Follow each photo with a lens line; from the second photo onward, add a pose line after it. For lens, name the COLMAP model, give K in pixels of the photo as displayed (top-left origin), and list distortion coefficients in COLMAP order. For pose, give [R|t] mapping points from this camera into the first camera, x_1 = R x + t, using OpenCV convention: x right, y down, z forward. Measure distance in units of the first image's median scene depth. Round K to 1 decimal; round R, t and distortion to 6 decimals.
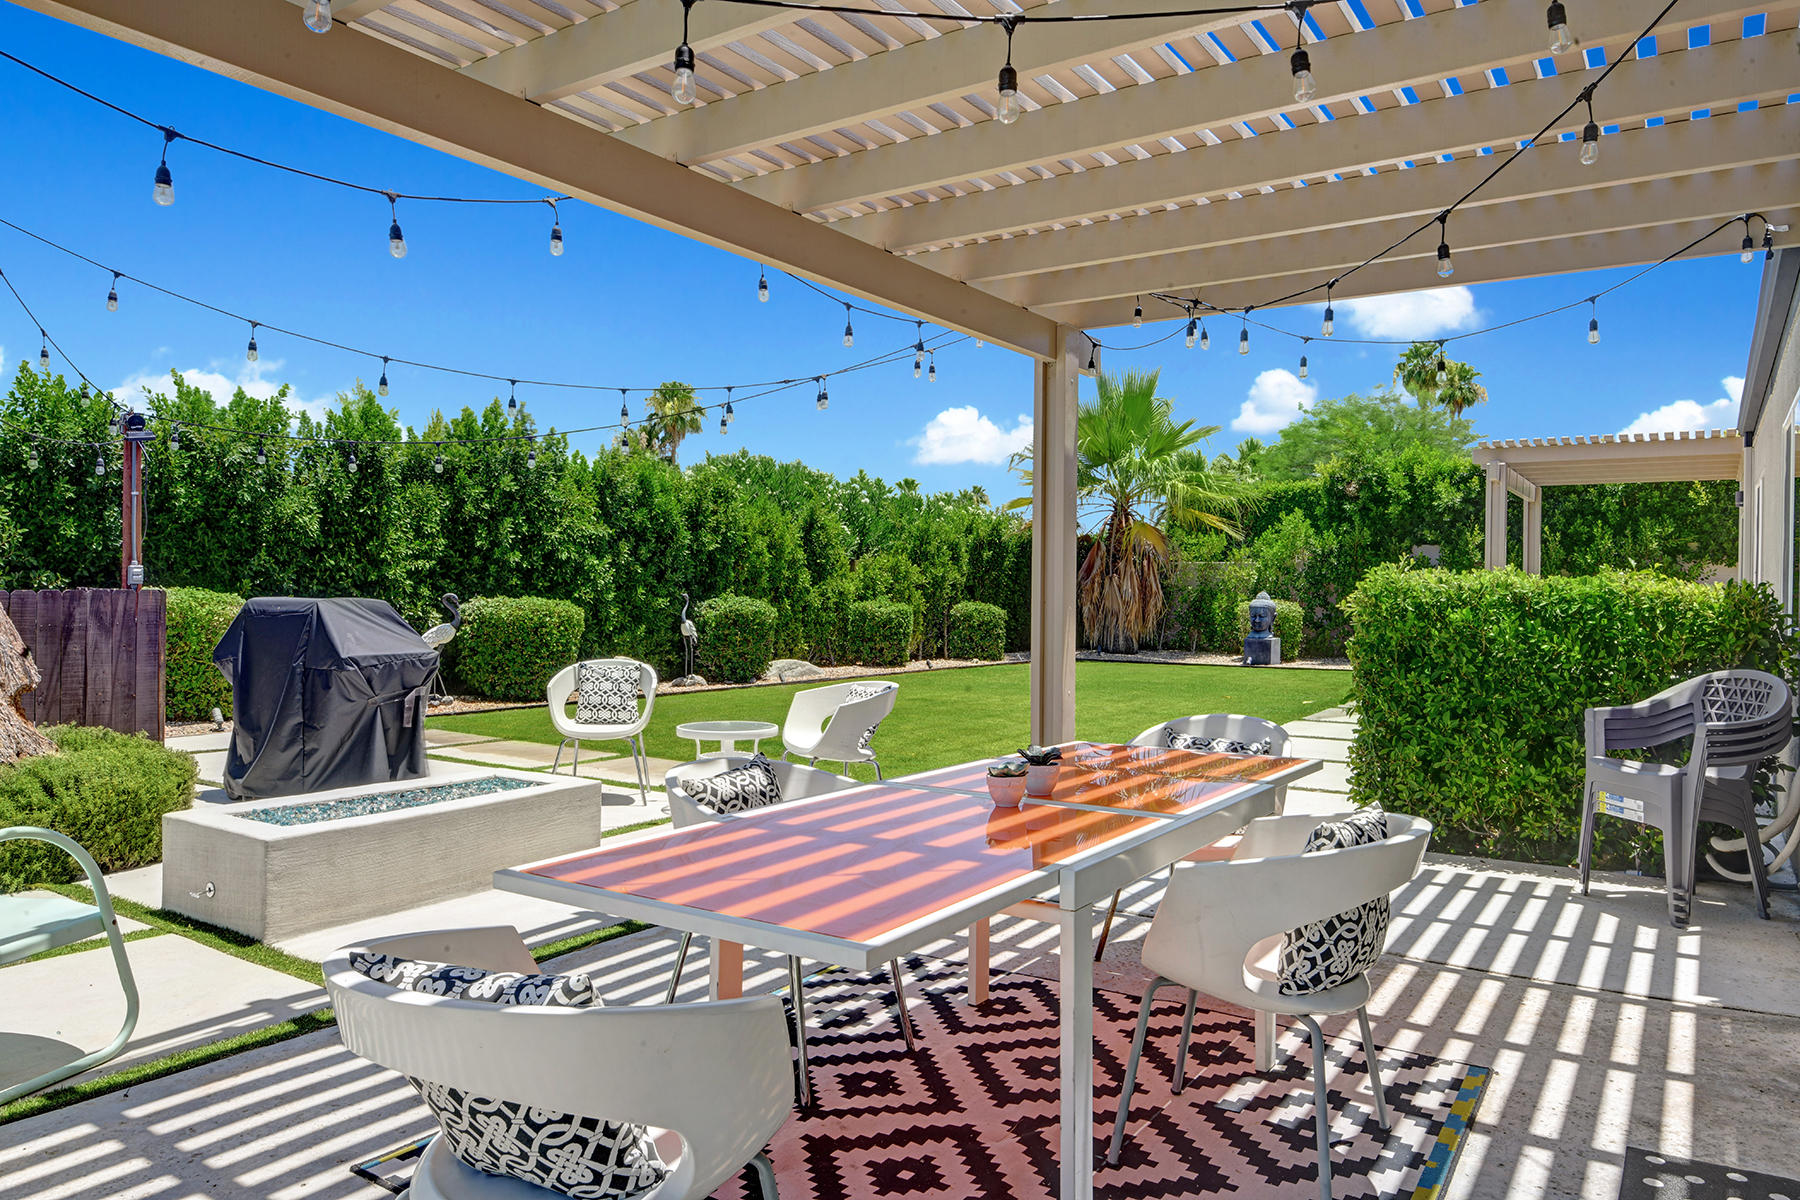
lens RADIAL K [[1047.2, 0, 900.0], [0, 1047.2, 600.0], [0, 0, 1]] dist [0.000878, -0.000021]
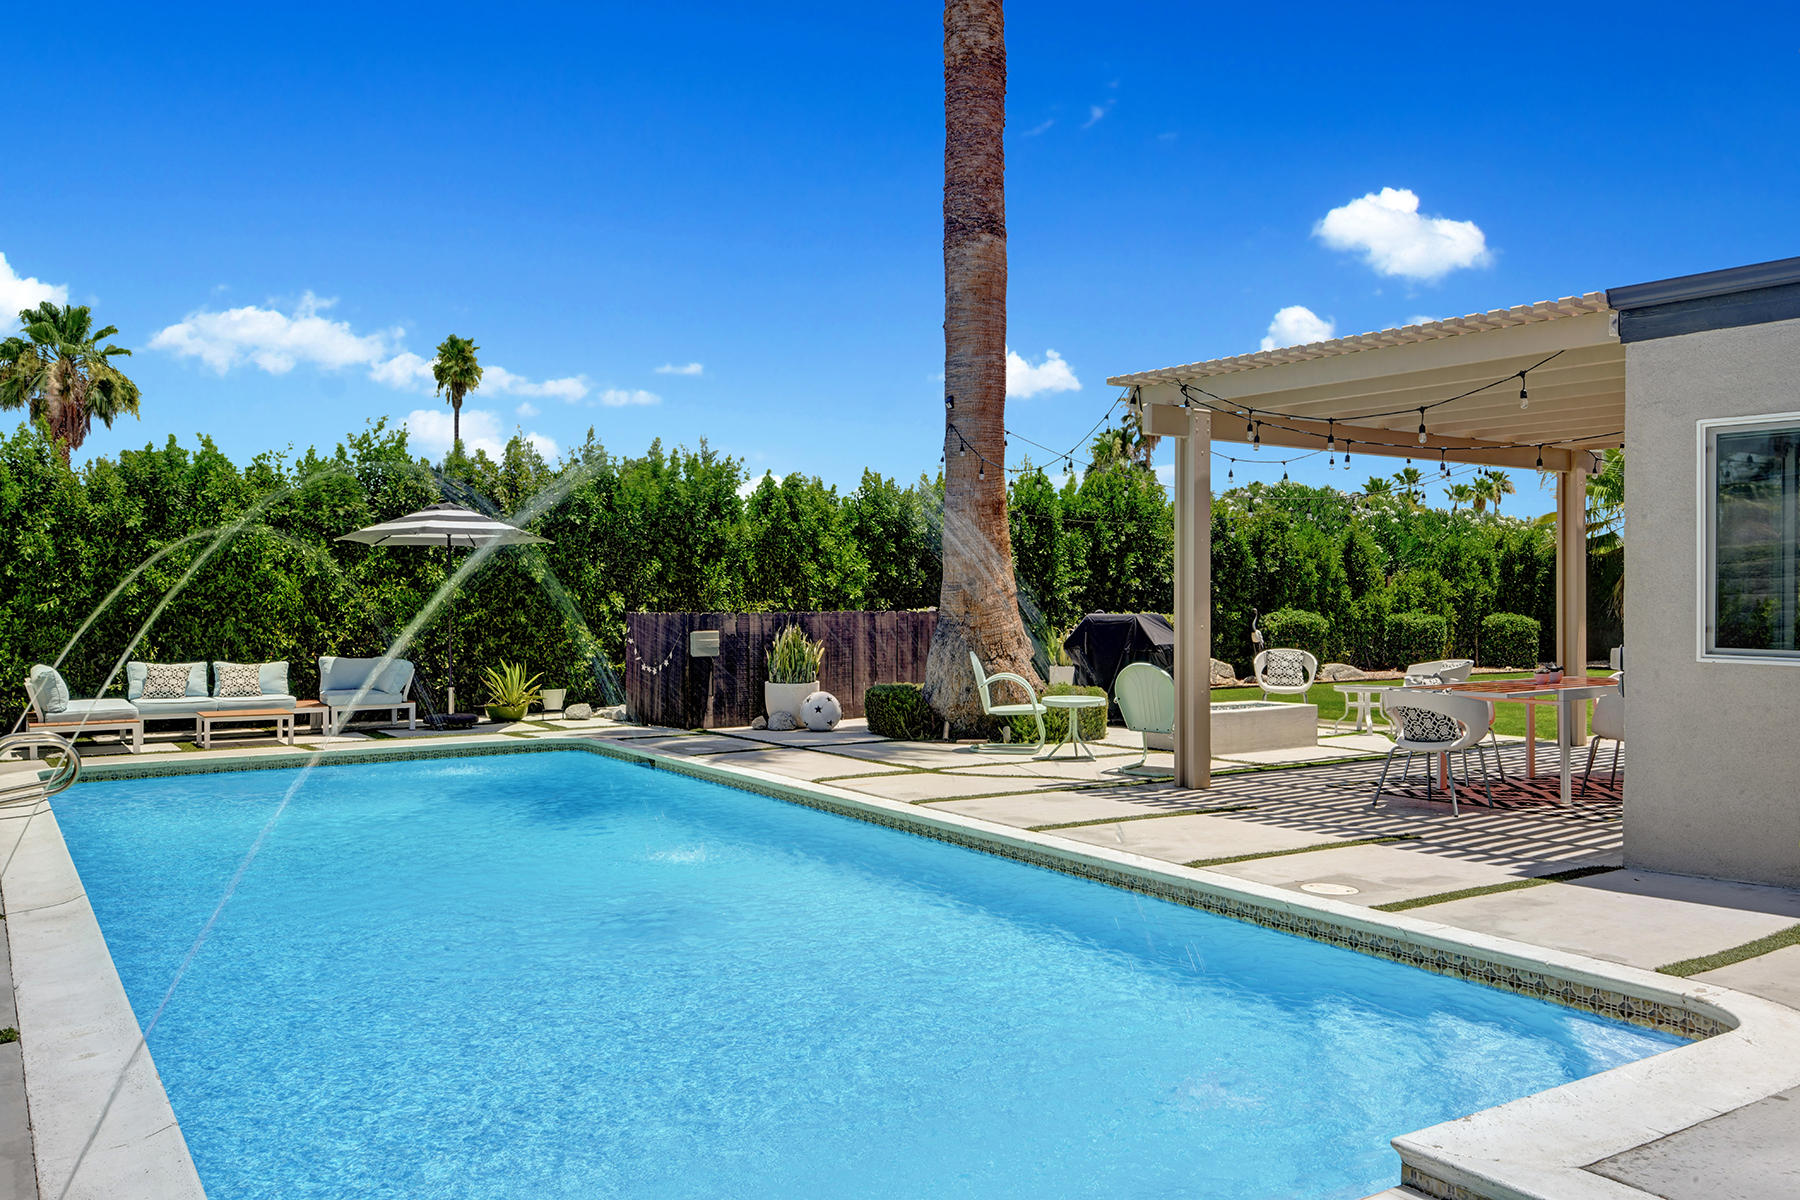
lens RADIAL K [[1420.1, 0, 900.0], [0, 1420.1, 600.0], [0, 0, 1]] dist [0.048176, -0.038846]
pose [[0.949818, -0.009961, -0.312646, -0.067129], [0.007102, 0.999922, -0.010281, -0.001414], [0.312724, 0.007545, 0.949814, -0.647021]]
